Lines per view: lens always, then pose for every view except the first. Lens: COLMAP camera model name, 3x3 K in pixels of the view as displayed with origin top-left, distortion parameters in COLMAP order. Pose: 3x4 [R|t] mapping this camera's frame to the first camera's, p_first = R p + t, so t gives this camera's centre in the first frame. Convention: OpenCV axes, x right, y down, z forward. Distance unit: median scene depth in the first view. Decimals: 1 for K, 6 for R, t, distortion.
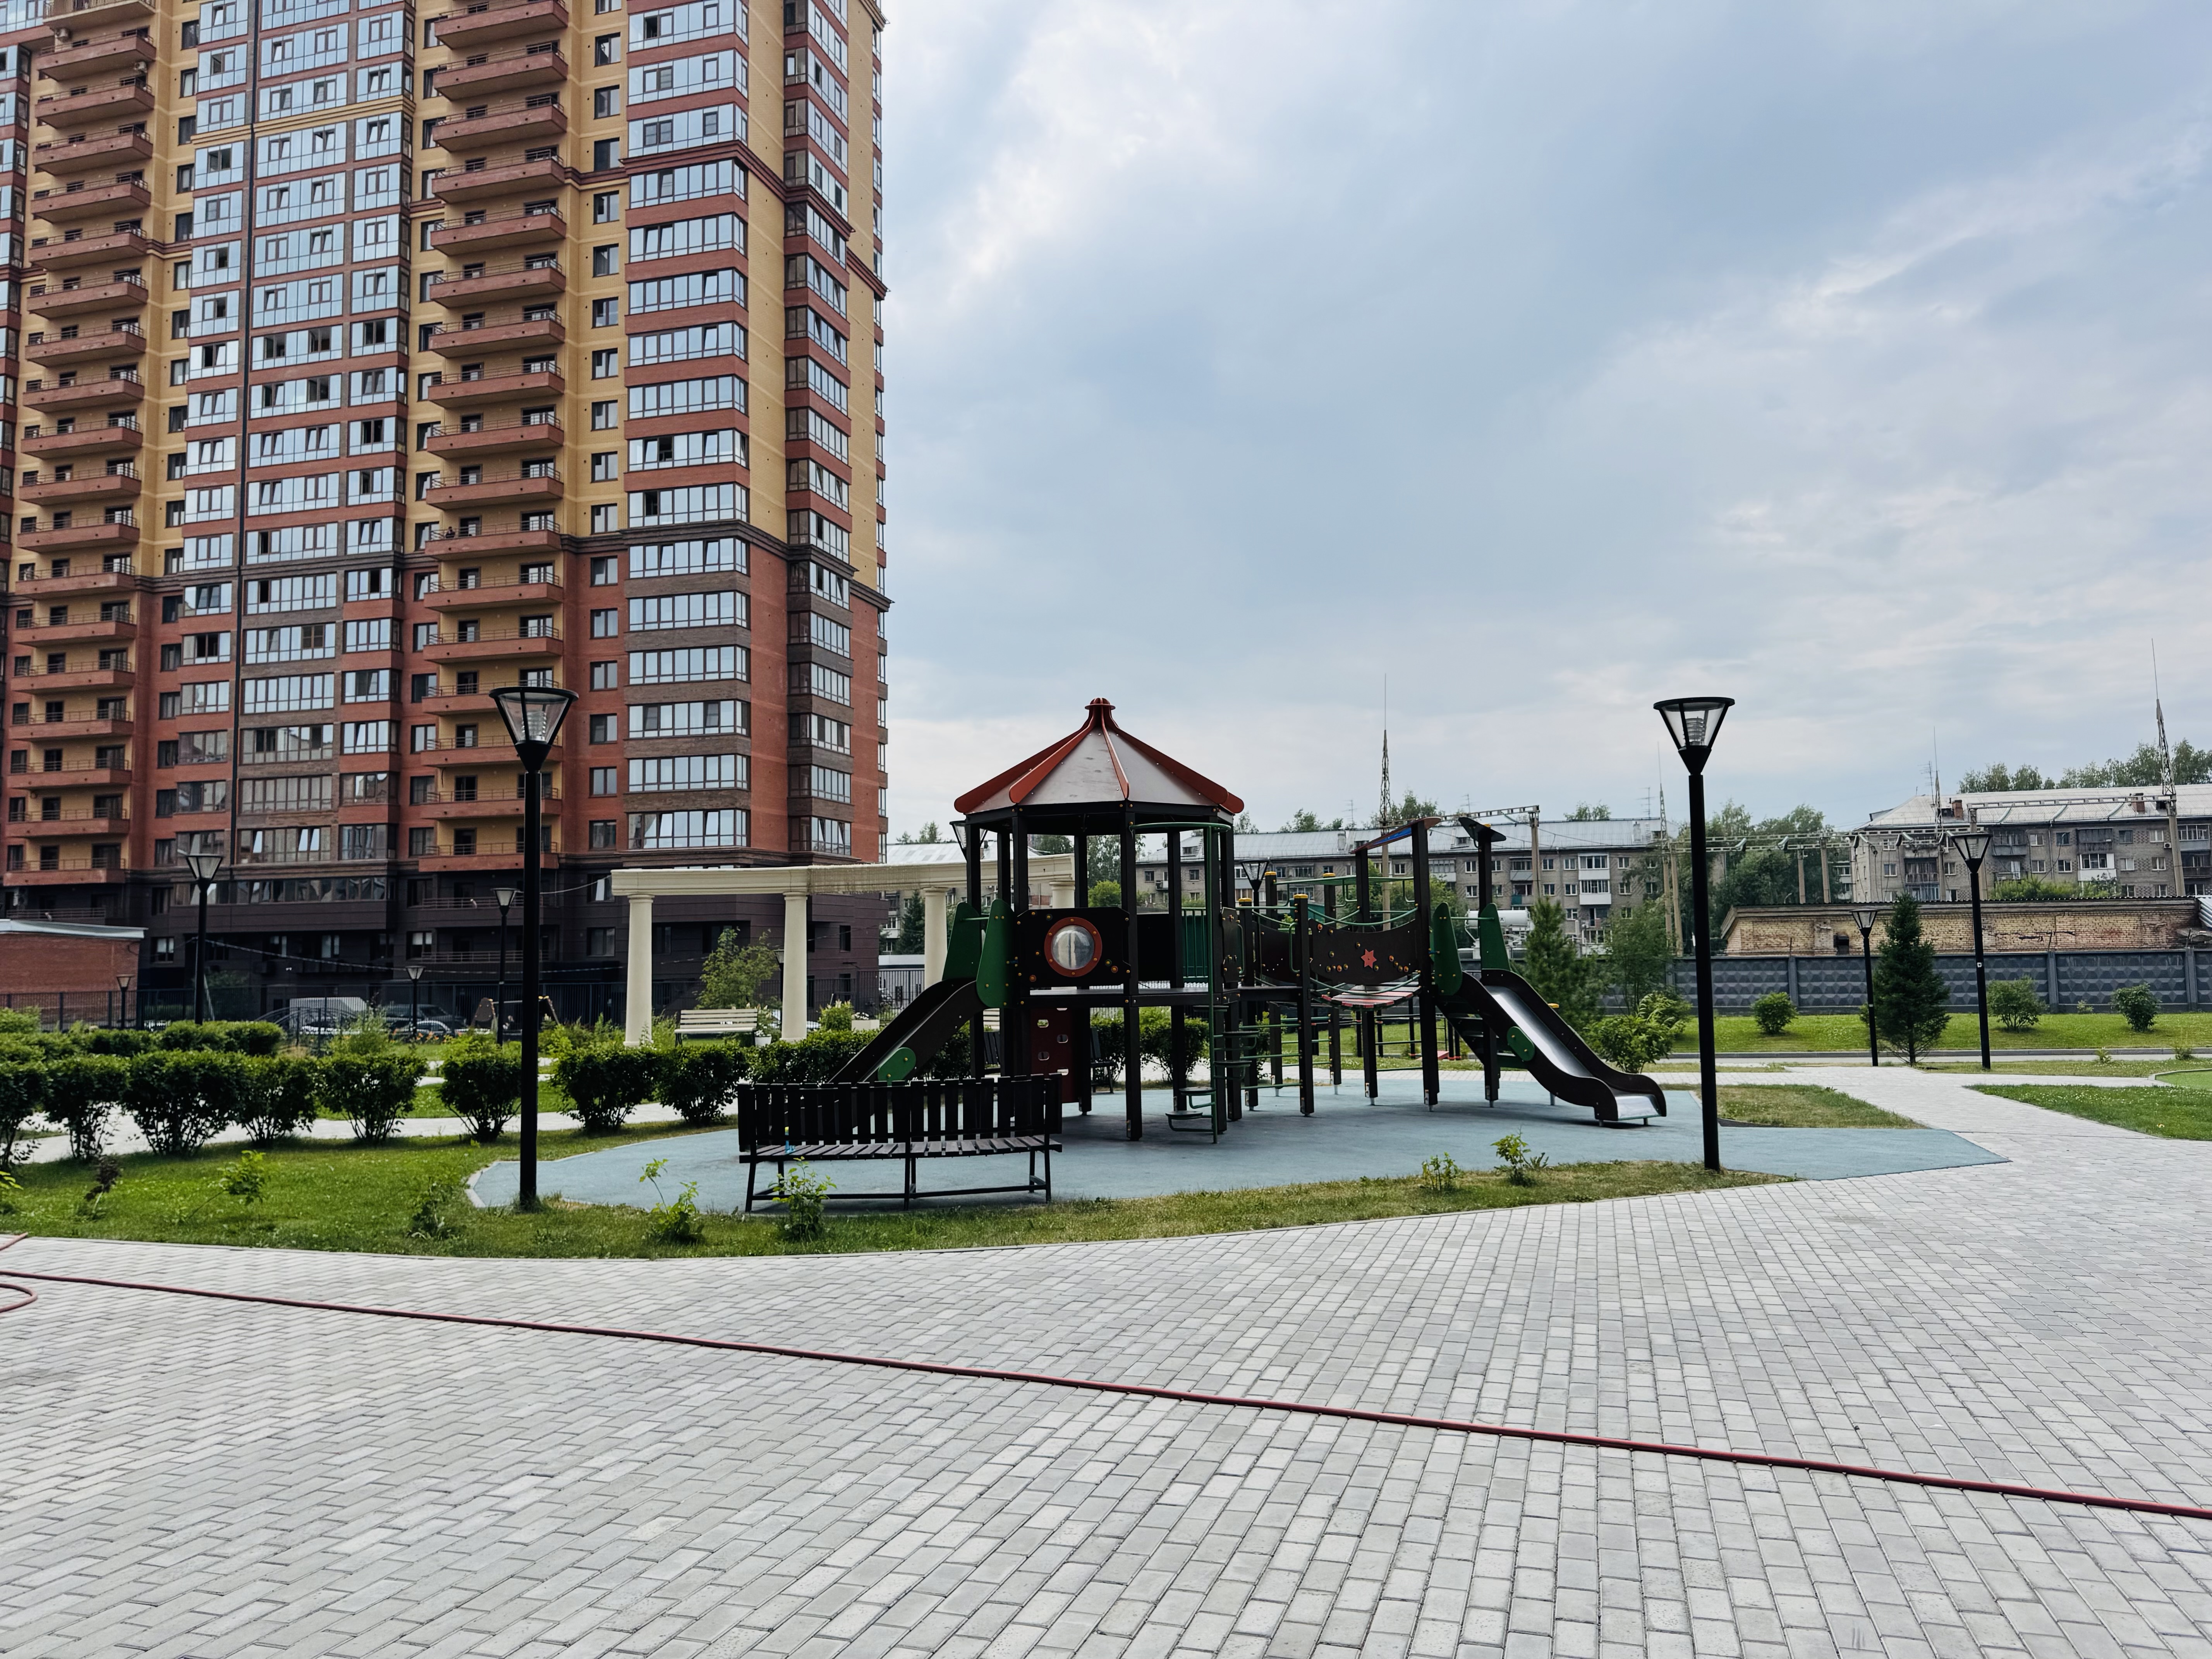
lens RADIAL K [[1565.4, 0, 1106.0], [0, 1565.4, 829.5], [0, 0, 1]] dist [0.043194, -0.034500]
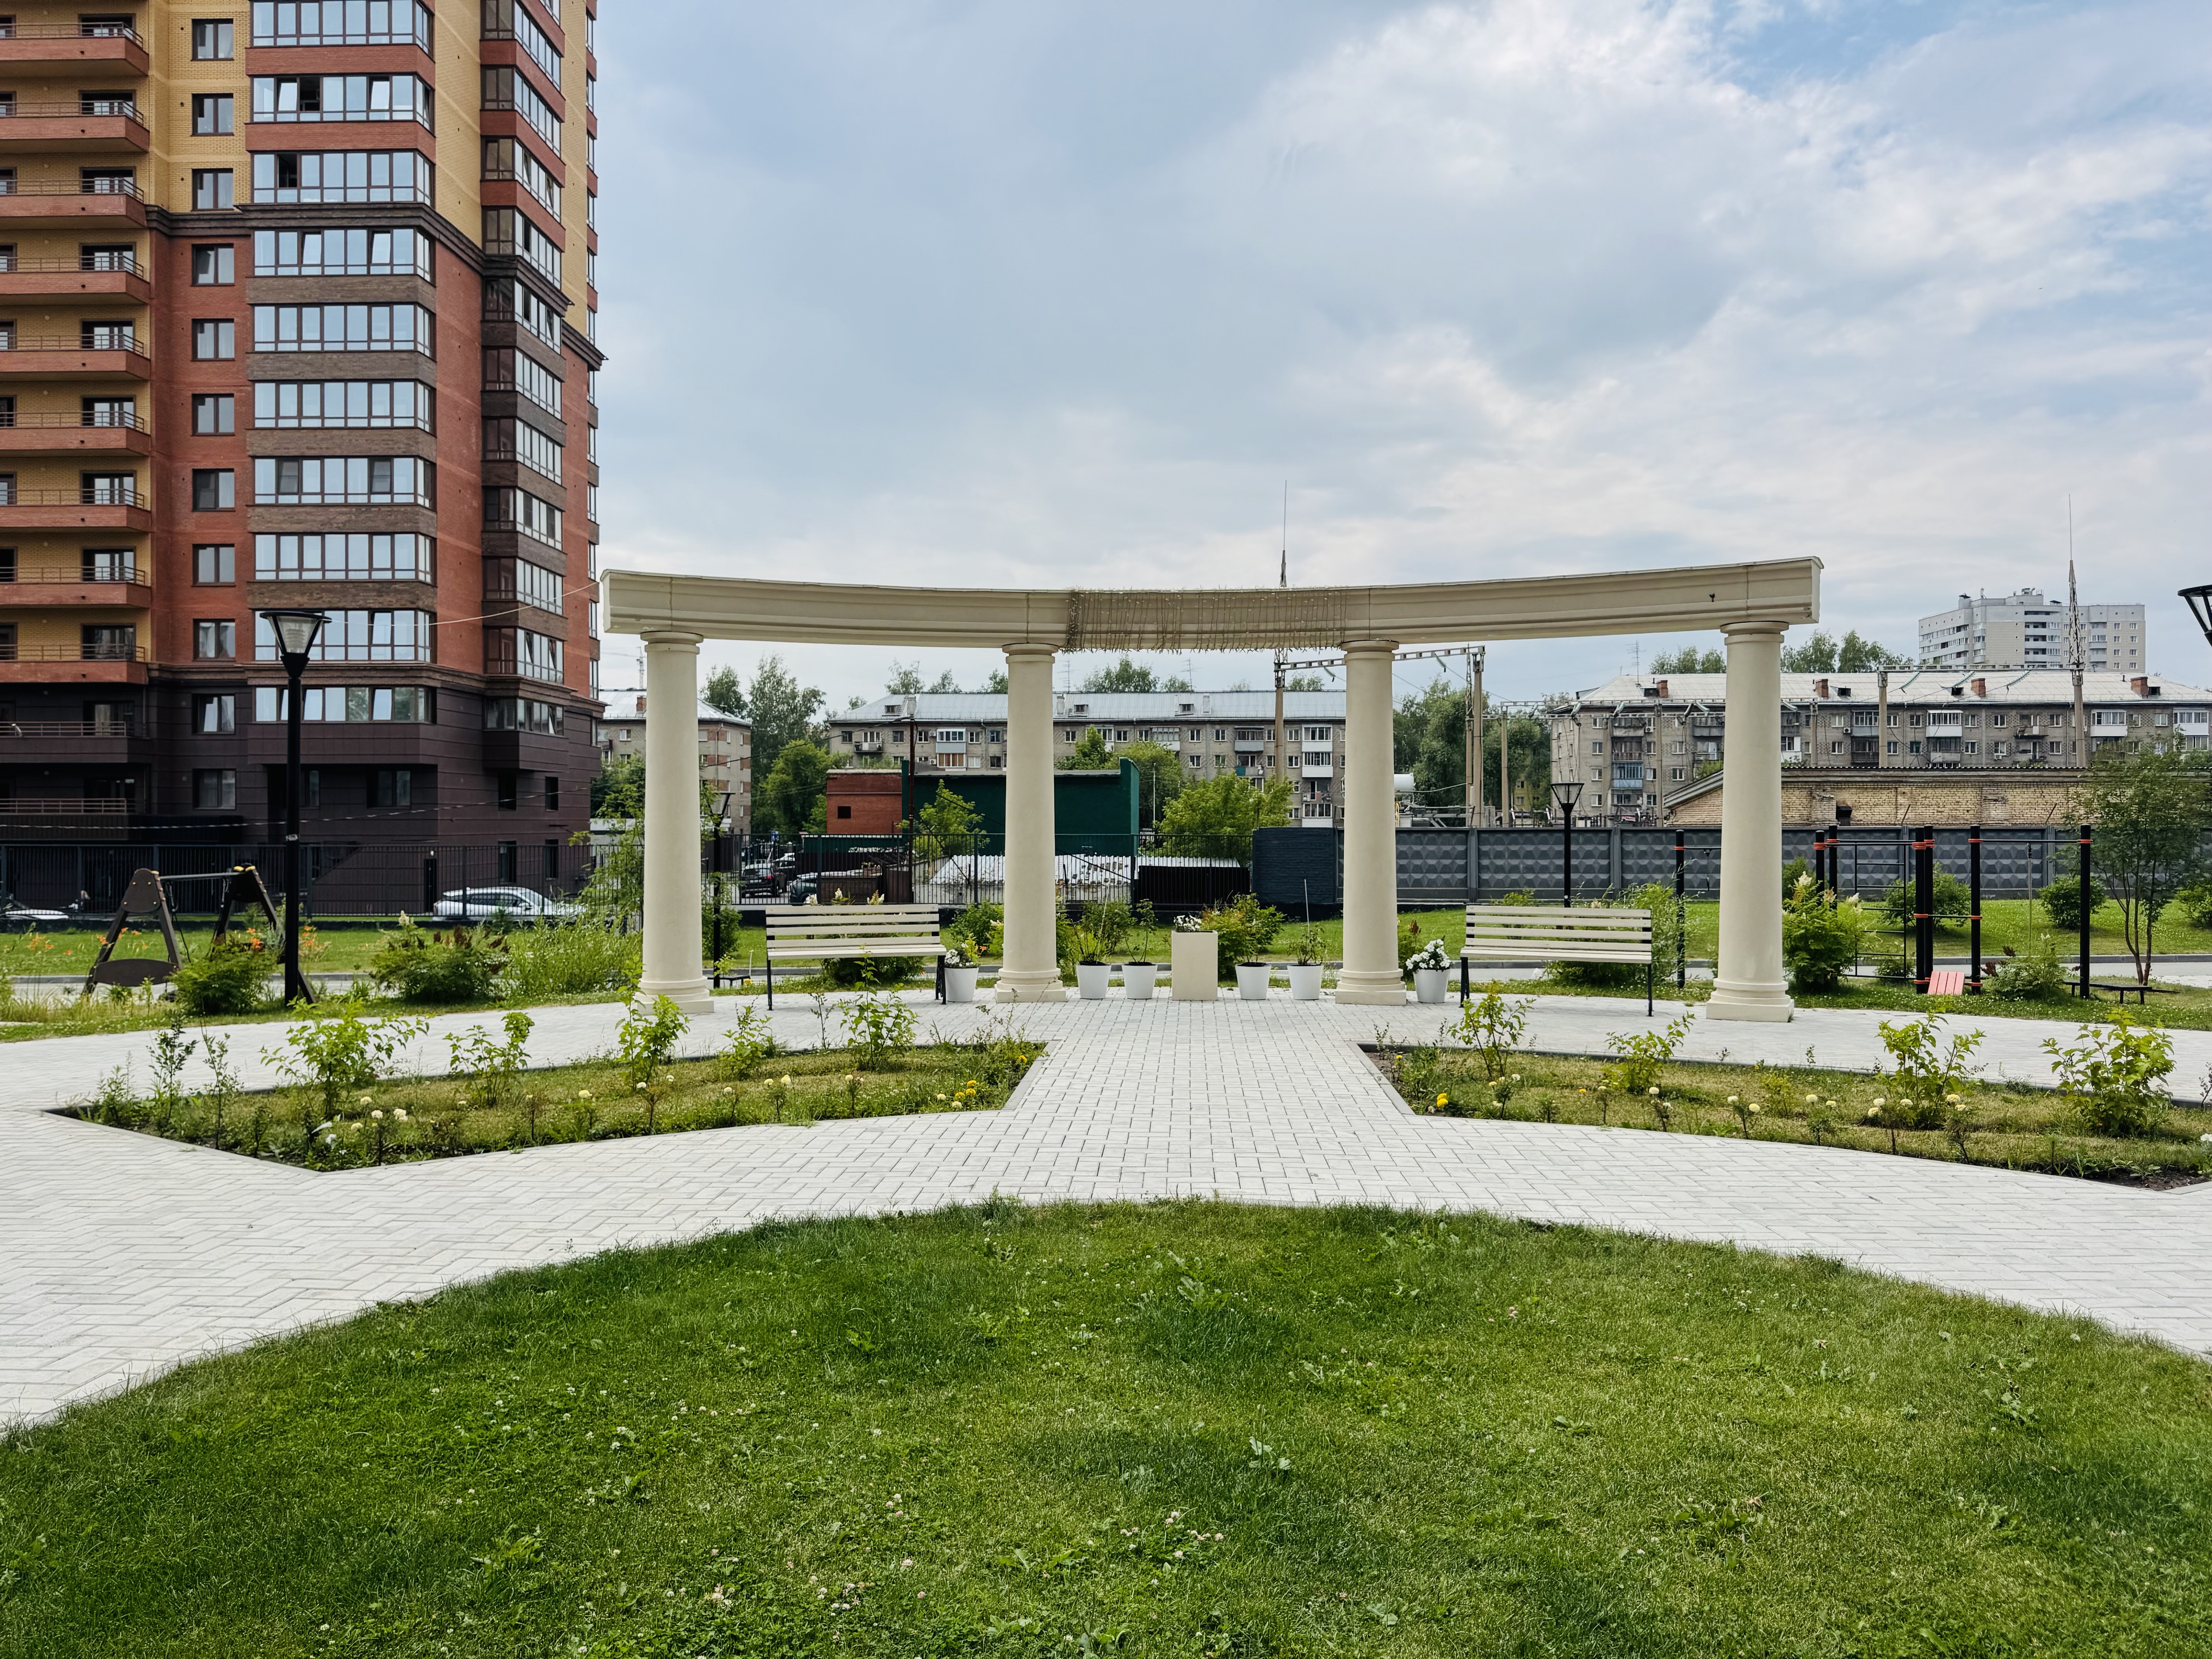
lens RADIAL K [[1617.3, 0, 1102.5], [0, 1617.3, 818.5], [0, 0, 1]] dist [-0.007863, -0.003362]
pose [[0.971919, 0.013101, 0.234950, -0.095428], [-0.029898, 0.997232, 0.068072, 0.021236], [-0.233408, -0.073185, 0.969621, 0.184553]]
